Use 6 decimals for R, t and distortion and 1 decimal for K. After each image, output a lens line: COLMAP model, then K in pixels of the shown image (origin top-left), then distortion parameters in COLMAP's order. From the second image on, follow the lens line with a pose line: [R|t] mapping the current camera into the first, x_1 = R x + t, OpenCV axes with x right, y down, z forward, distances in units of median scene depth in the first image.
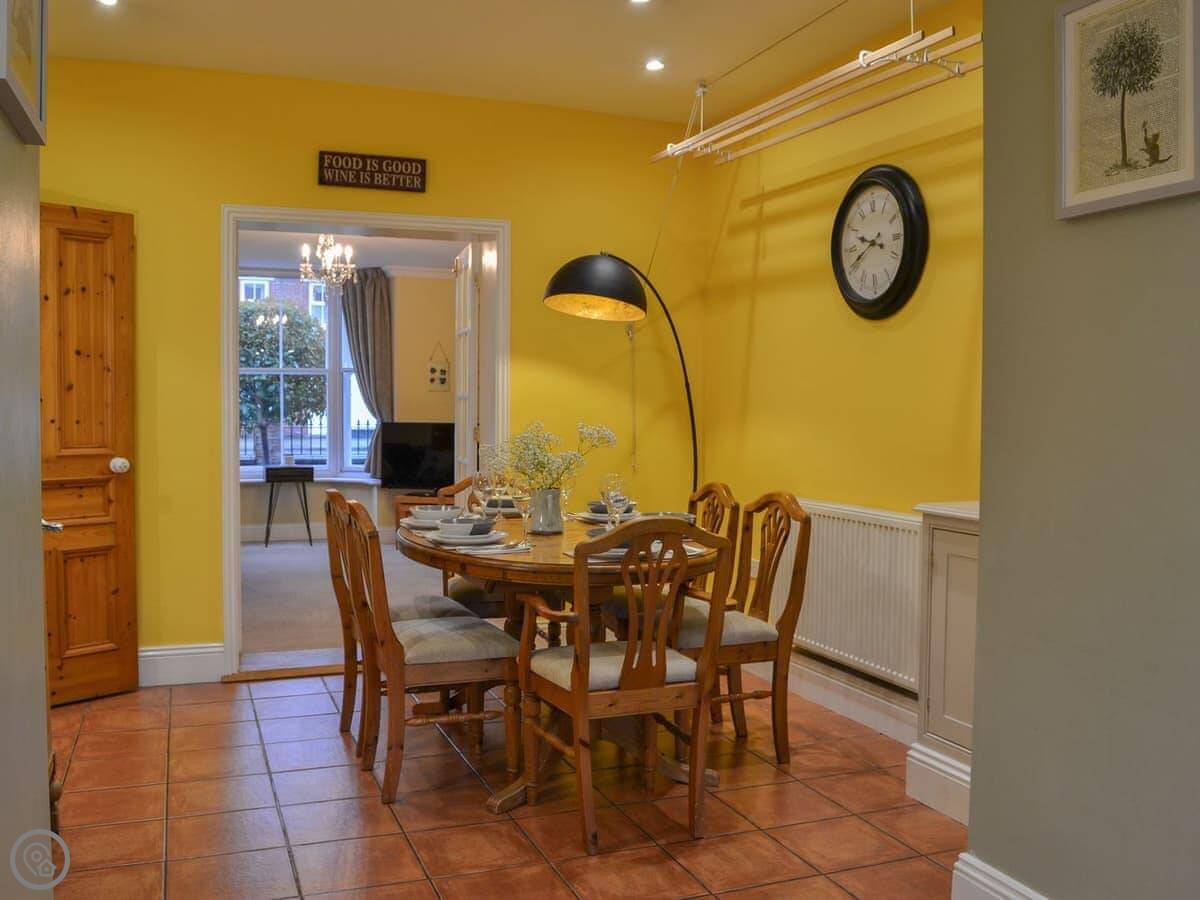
lens RADIAL K [[1128.4, 0, 670.9], [0, 1128.4, 484.4], [0, 0, 1]] dist [-0.097505, -0.001144]
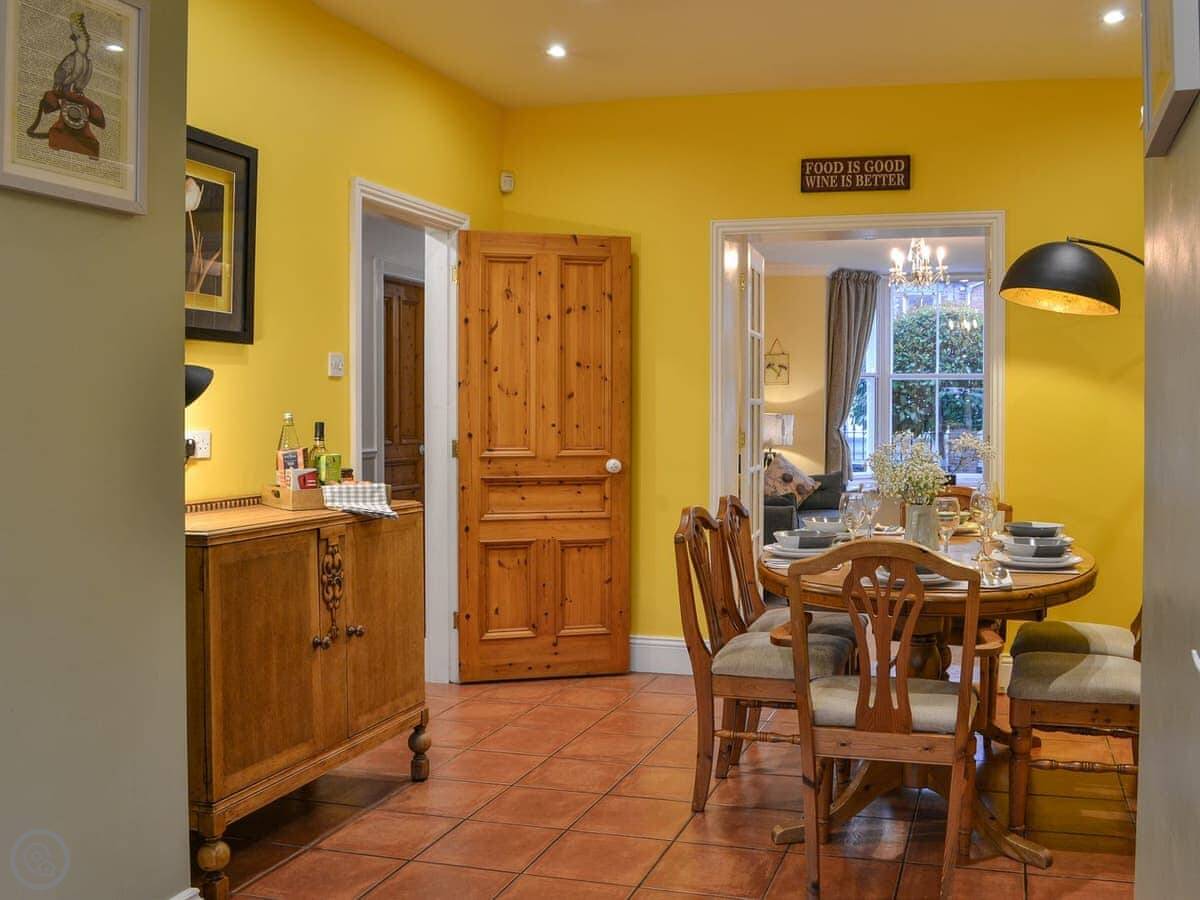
lens RADIAL K [[1166.2, 0, 600.0], [0, 1166.2, 450.0], [0, 0, 1]] dist [-0.095038, 0.021288]
pose [[0.779964, 0.017981, -0.625566, 0.218023], [-0.041309, 0.998886, -0.022793, -0.006379], [0.624459, 0.043620, 0.779839, 0.085067]]
